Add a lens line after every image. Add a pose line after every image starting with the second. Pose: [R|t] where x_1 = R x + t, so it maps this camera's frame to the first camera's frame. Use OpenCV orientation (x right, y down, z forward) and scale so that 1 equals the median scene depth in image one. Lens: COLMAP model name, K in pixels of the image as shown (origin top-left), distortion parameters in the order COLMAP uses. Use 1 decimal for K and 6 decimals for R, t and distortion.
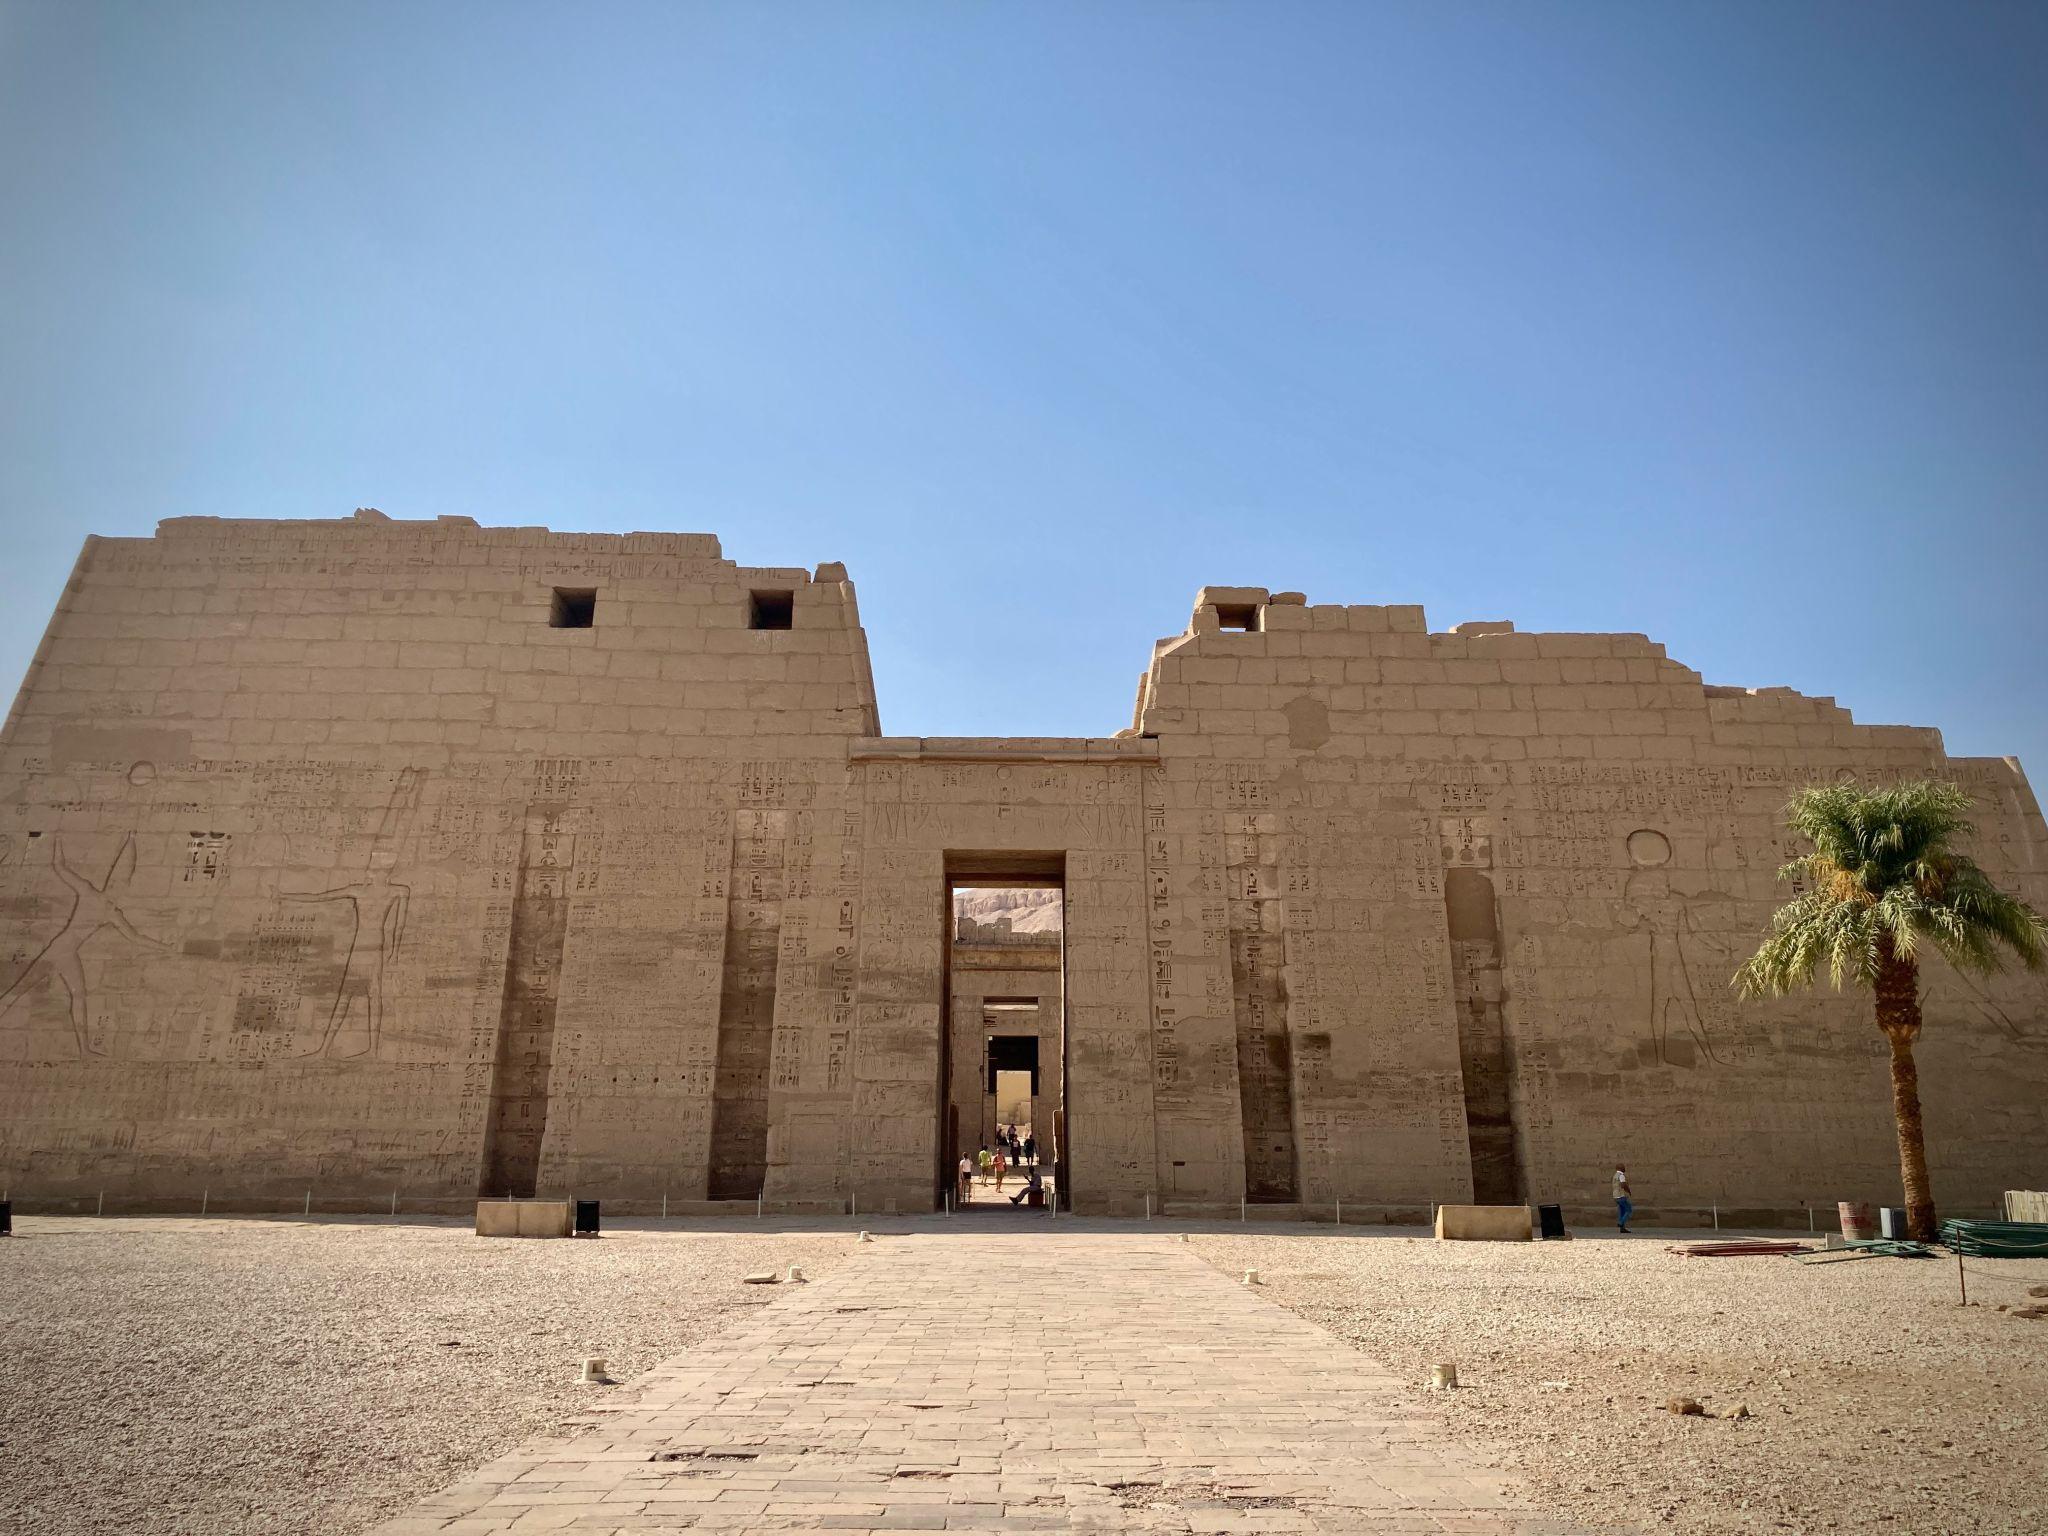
lens RADIAL K [[1625.3, 0, 996.6], [0, 1625.3, 772.5], [0, 0, 1]] dist [0.112033, -0.325401]
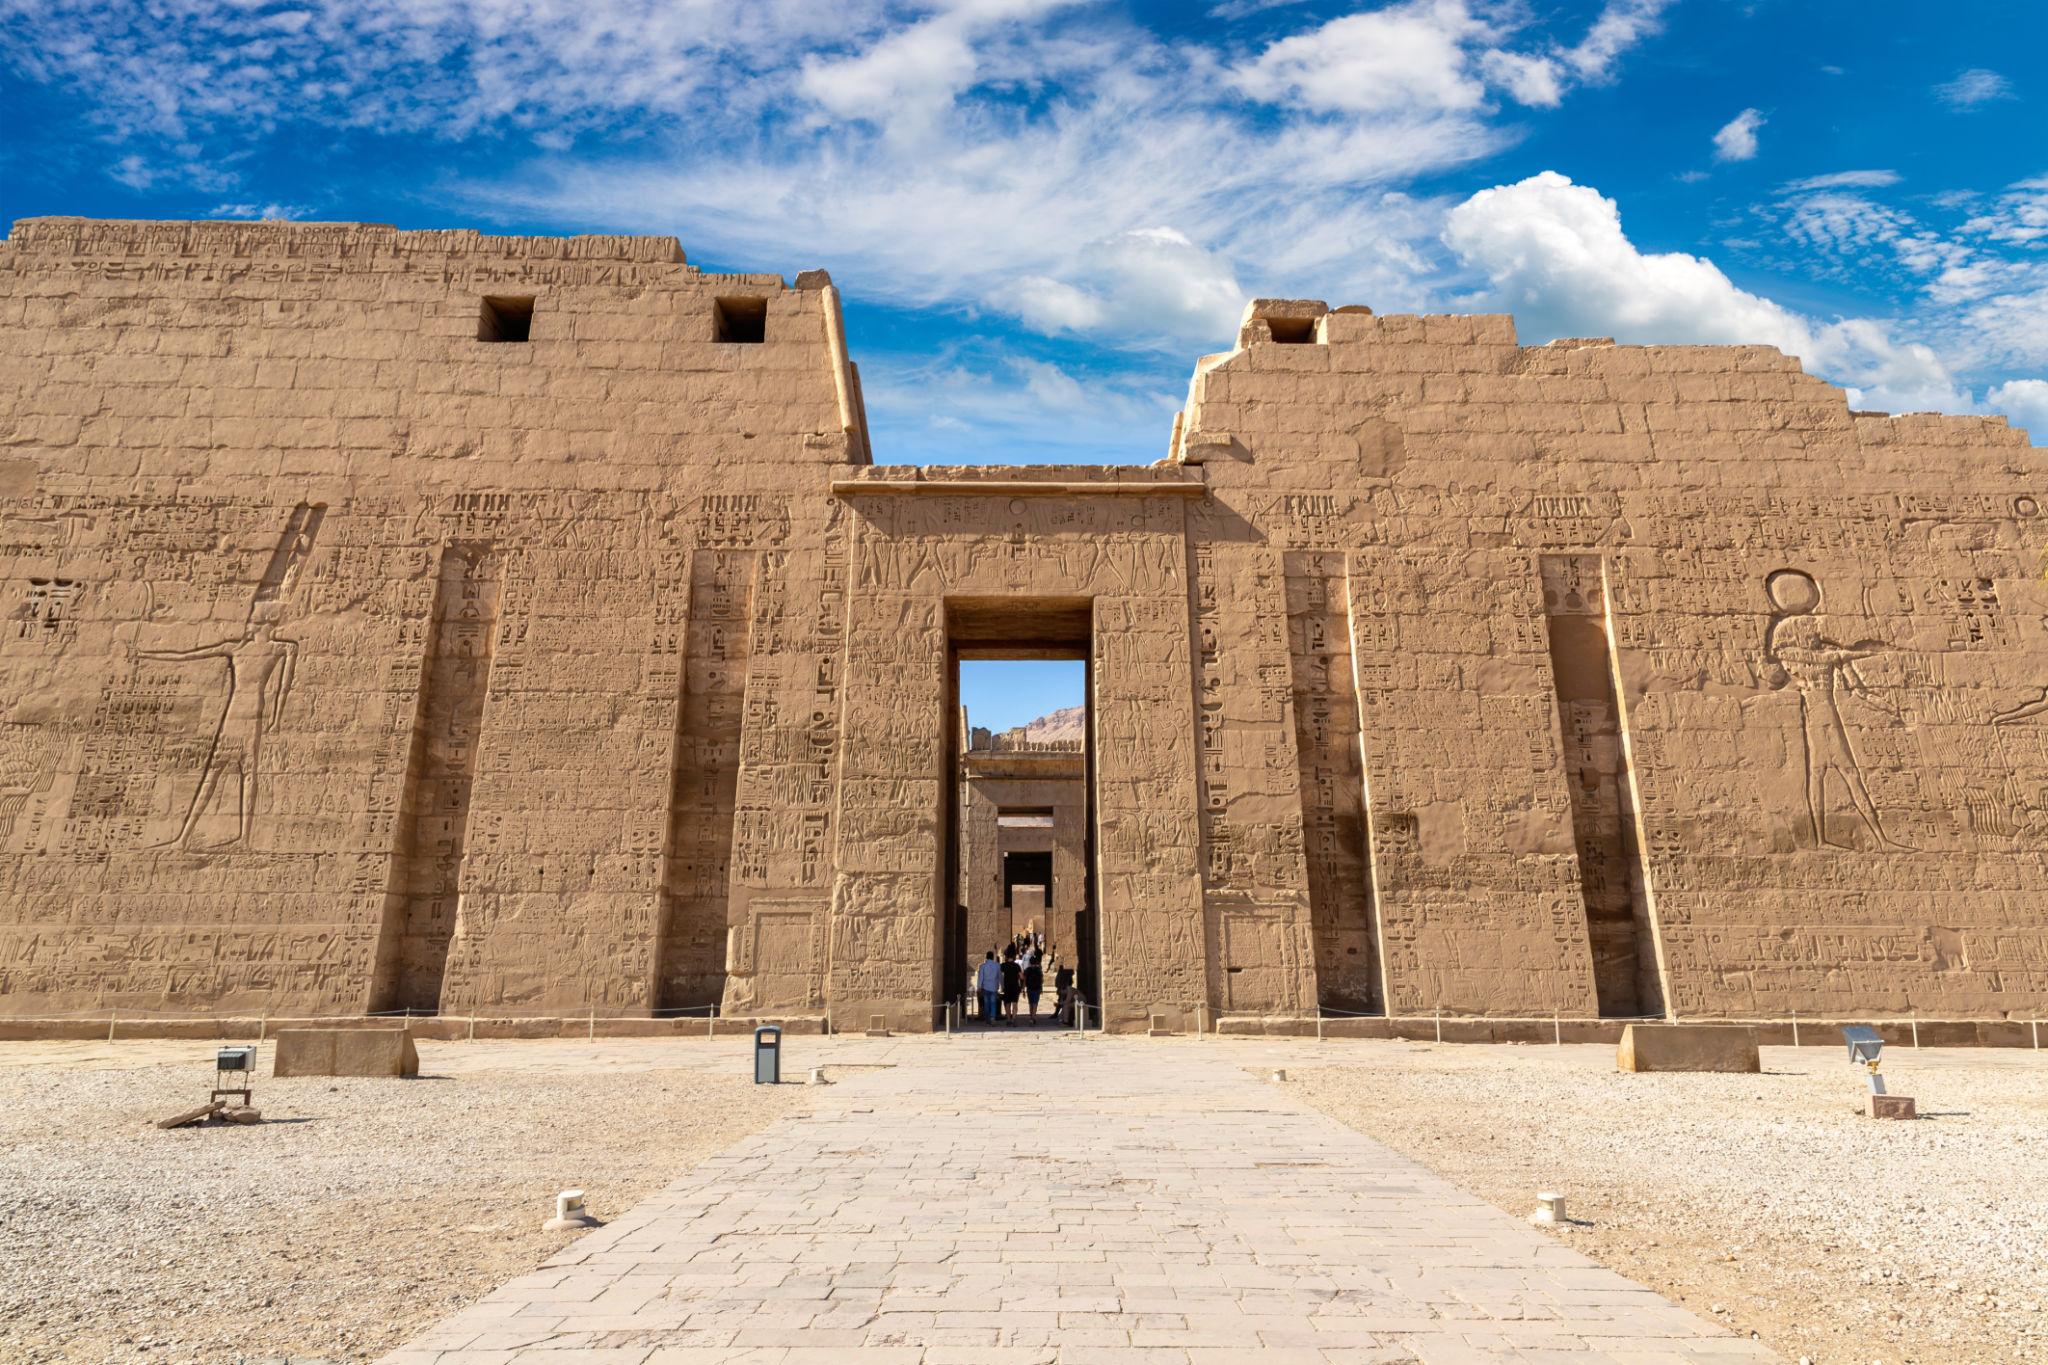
lens RADIAL K [[1405.0, 0, 1027.8], [0, 1405.0, 676.4], [0, 0, 1]] dist [0.008145, 0.008341]
pose [[0.999979, -0.005645, 0.003134, 0.007079], [0.005564, 0.999668, 0.025155, 0.071237], [-0.003275, -0.025137, 0.999679, 0.290326]]
